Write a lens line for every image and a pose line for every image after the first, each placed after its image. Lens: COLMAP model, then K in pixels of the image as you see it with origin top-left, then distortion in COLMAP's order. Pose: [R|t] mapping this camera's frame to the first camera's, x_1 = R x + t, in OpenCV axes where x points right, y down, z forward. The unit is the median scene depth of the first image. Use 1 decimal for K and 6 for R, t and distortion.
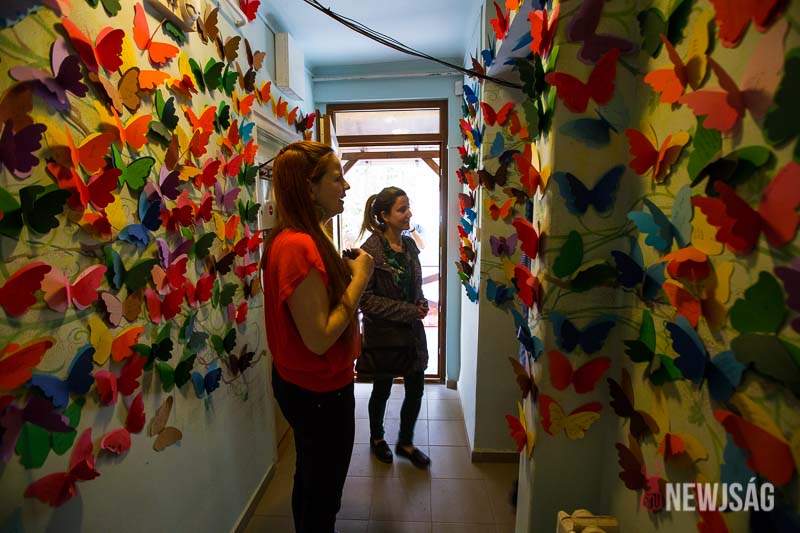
lens RADIAL K [[352.9, 0, 400.0], [0, 352.9, 266.5], [0, 0, 1]] dist [-0.047496, 0.017746]
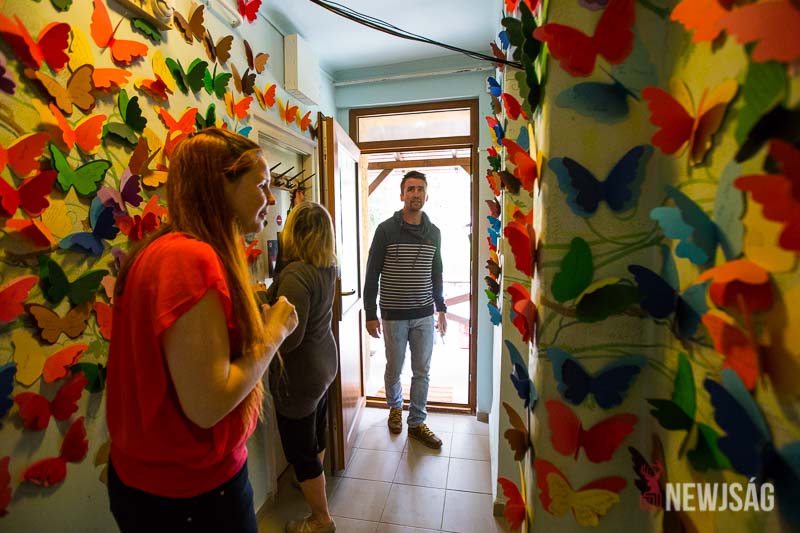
lens RADIAL K [[376.7, 0, 382.6], [0, 376.7, 267.7], [0, 0, 1]] dist [-0.040431, 0.012325]
pose [[0.989944, 0.010110, -0.141095, 0.169699], [-0.015284, 0.999248, -0.035639, -0.004694], [0.140629, 0.037437, 0.989354, 0.146544]]
